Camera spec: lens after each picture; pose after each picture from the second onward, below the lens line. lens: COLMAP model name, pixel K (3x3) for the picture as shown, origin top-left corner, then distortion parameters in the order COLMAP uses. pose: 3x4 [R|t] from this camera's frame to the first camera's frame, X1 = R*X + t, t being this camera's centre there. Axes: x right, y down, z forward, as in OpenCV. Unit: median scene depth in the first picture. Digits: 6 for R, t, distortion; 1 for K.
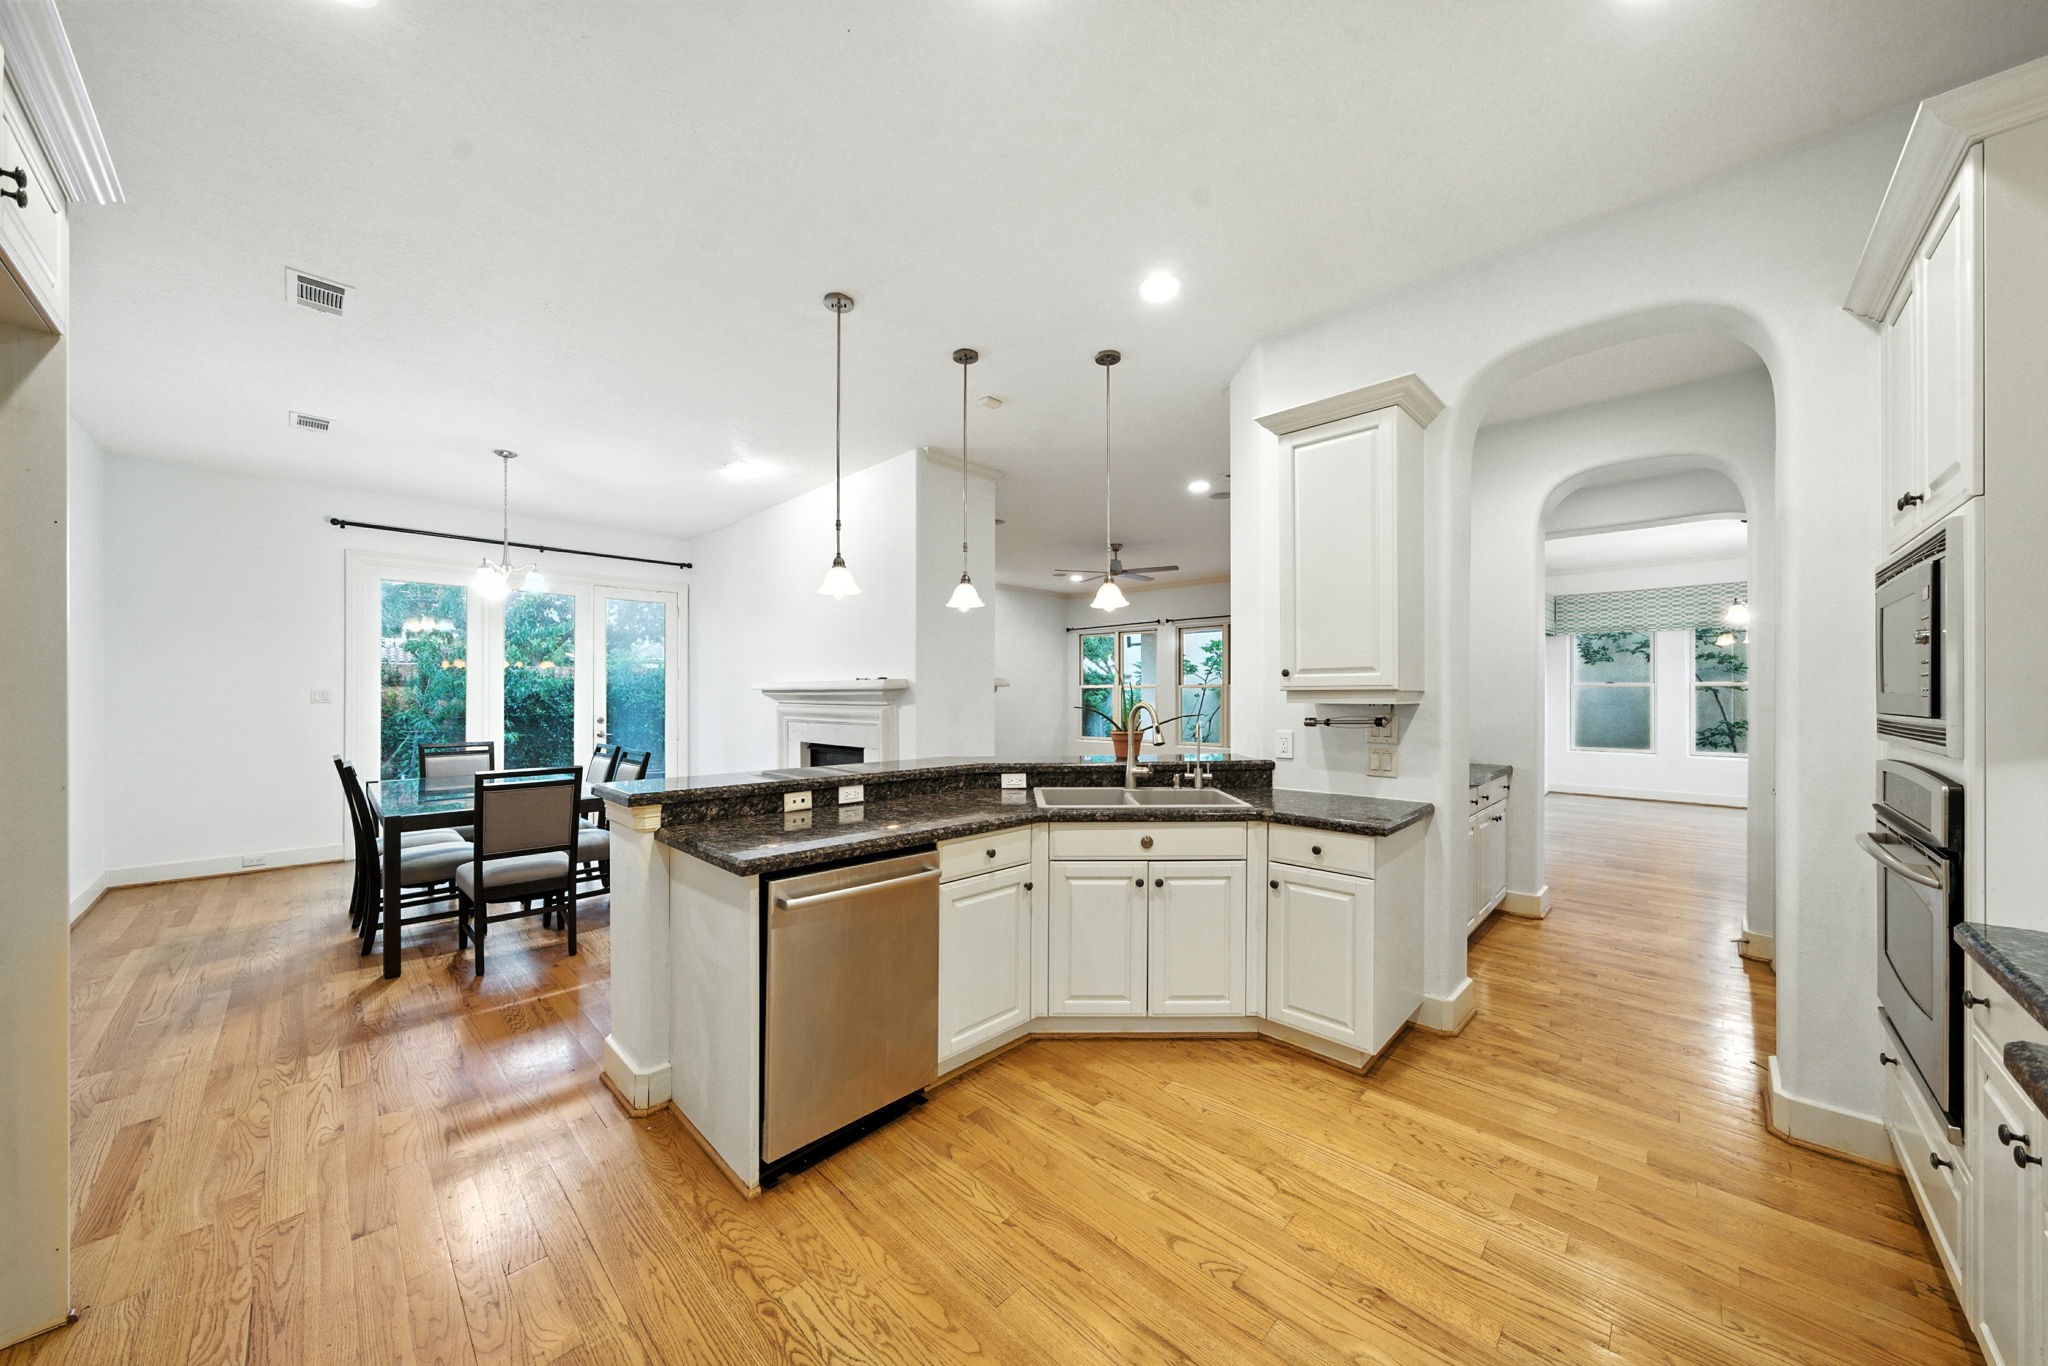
lens RADIAL K [[696.3, 0, 1011.6], [0, 696.3, 693.3], [0, 0, 1]] dist [-0.003400, 0.000121]
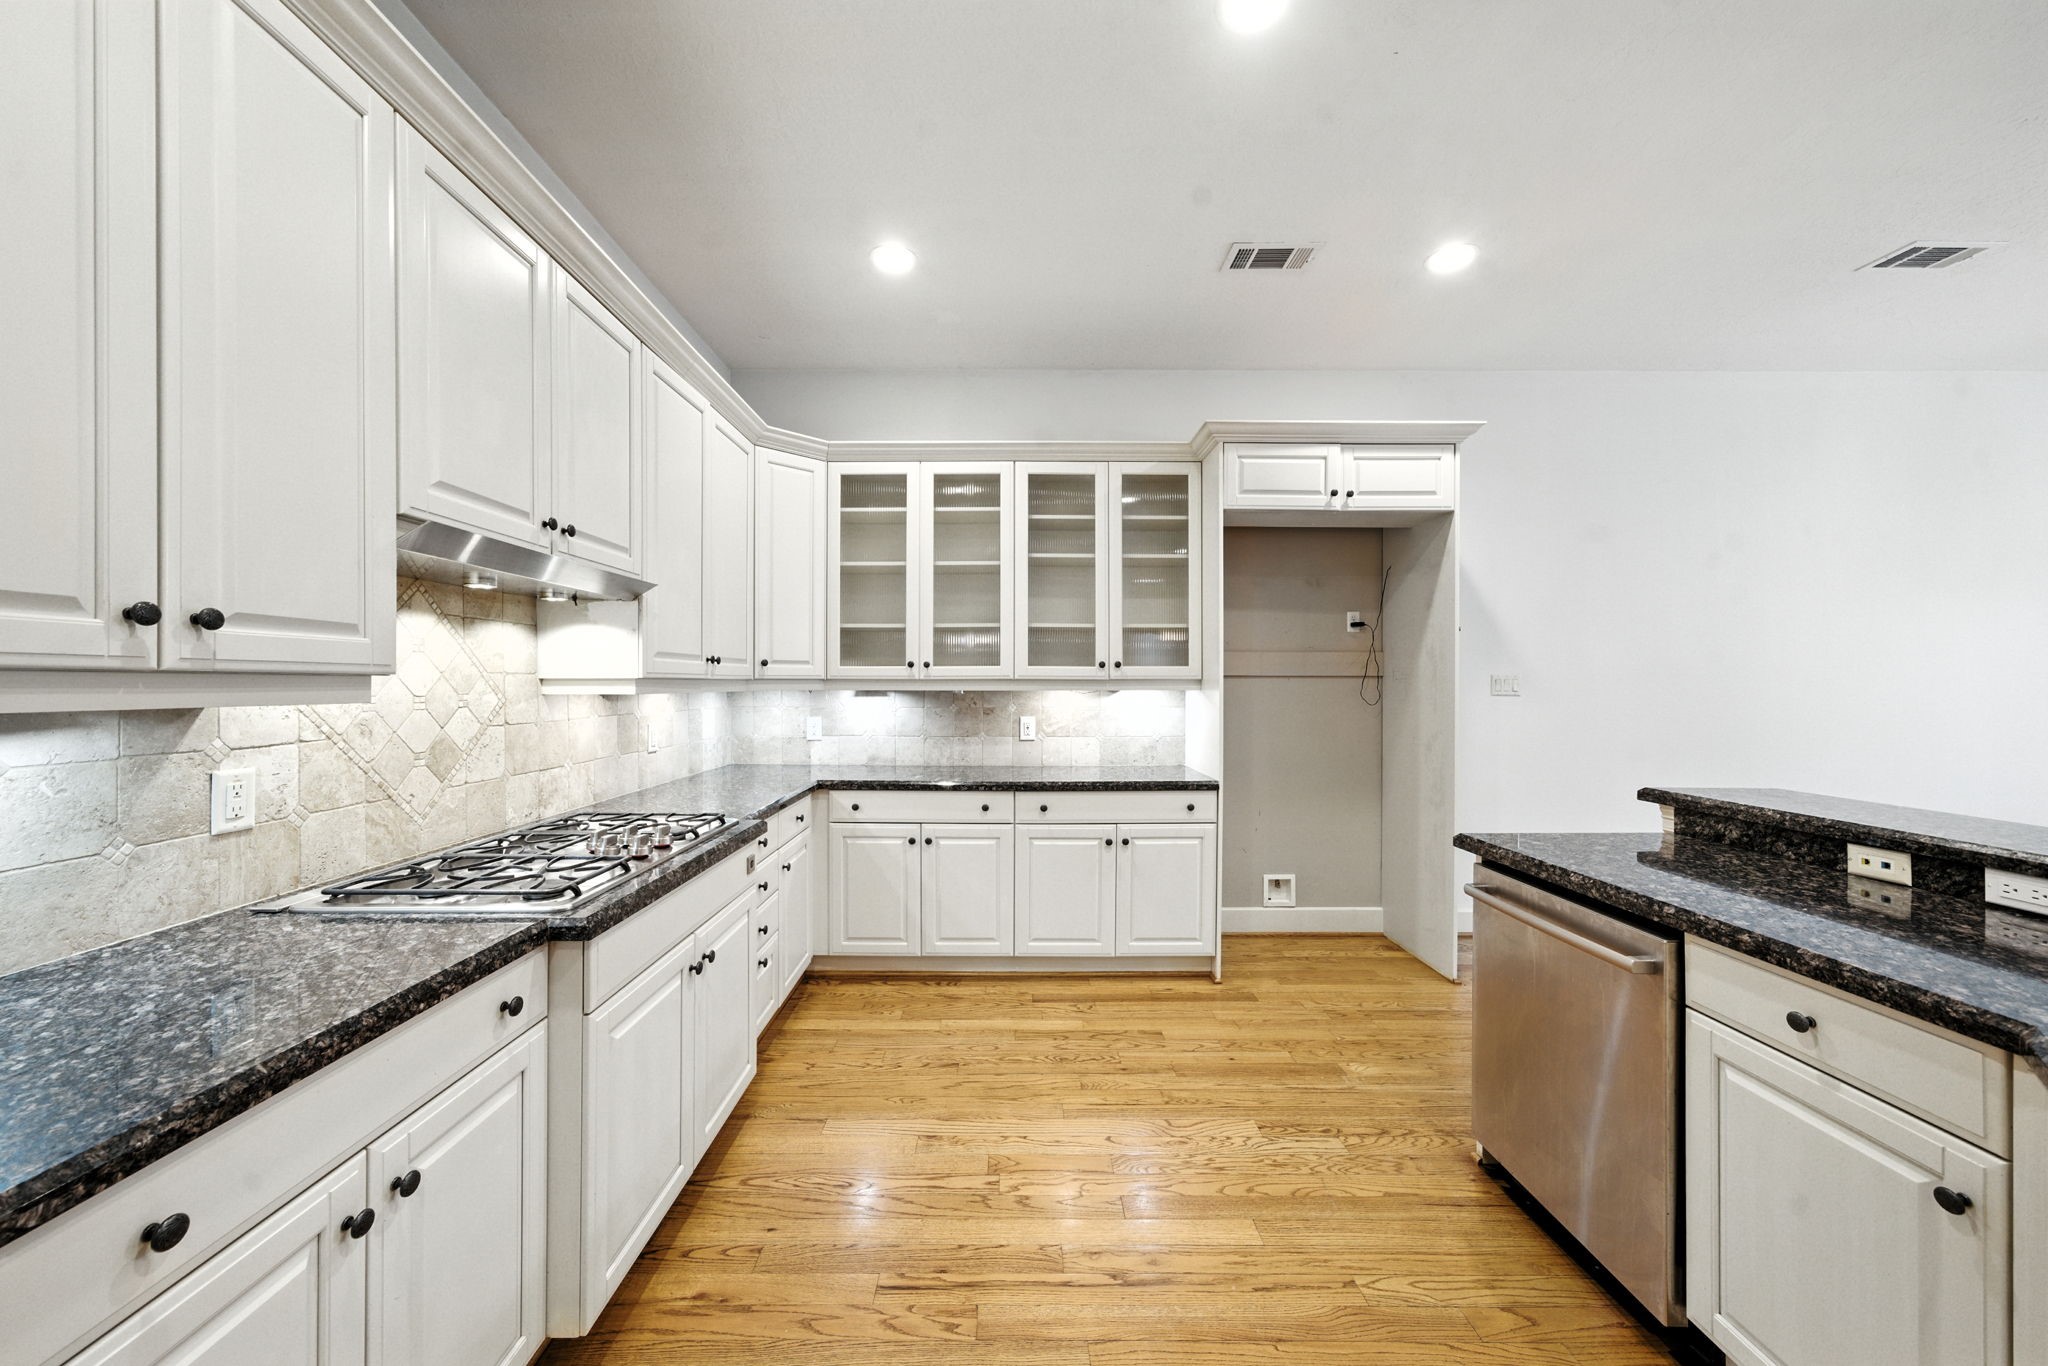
lens RADIAL K [[737.9, 0, 1013.9], [0, 737.9, 687.0], [0, 0, 1]] dist [-0.008165, 0.008189]
pose [[-0.710729, -0.002477, -0.703461, 0.652819], [-0.003426, 0.999994, -0.000060, 0.008382], [0.703457, 0.002367, -0.710734, 0.932201]]
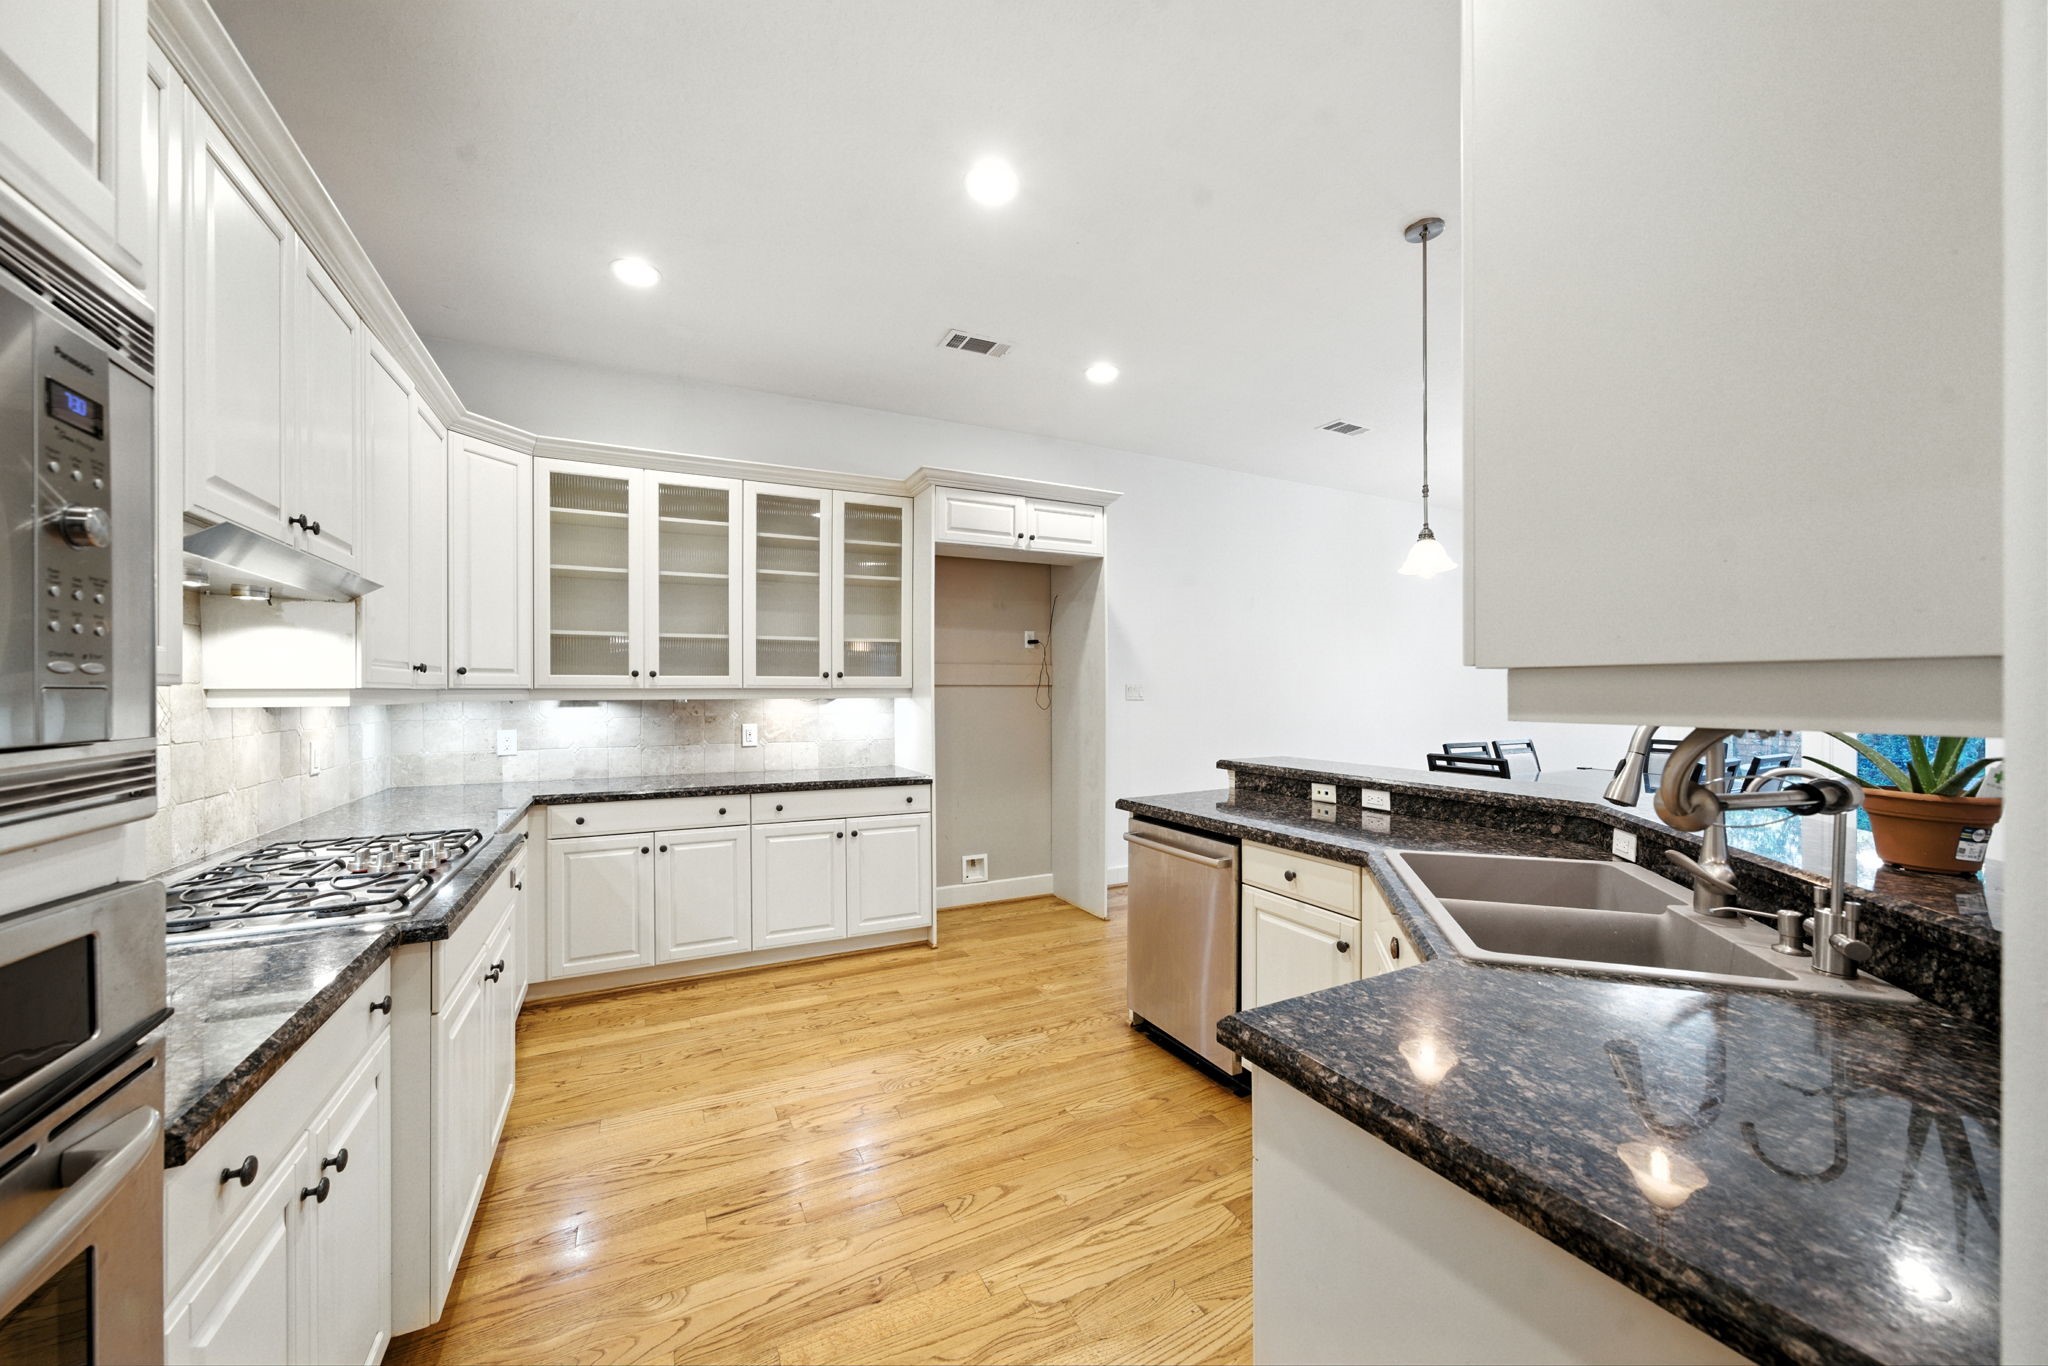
lens RADIAL K [[762.2, 0, 1024.1], [0, 762.2, 690.1], [0, 0, 1]] dist [-0.000598, 0.000191]
pose [[-0.316059, -0.005362, -0.948724, 0.903531], [0.003405, 0.999971, -0.006786, 0.009285], [0.948733, -0.005375, -0.316032, 0.937627]]
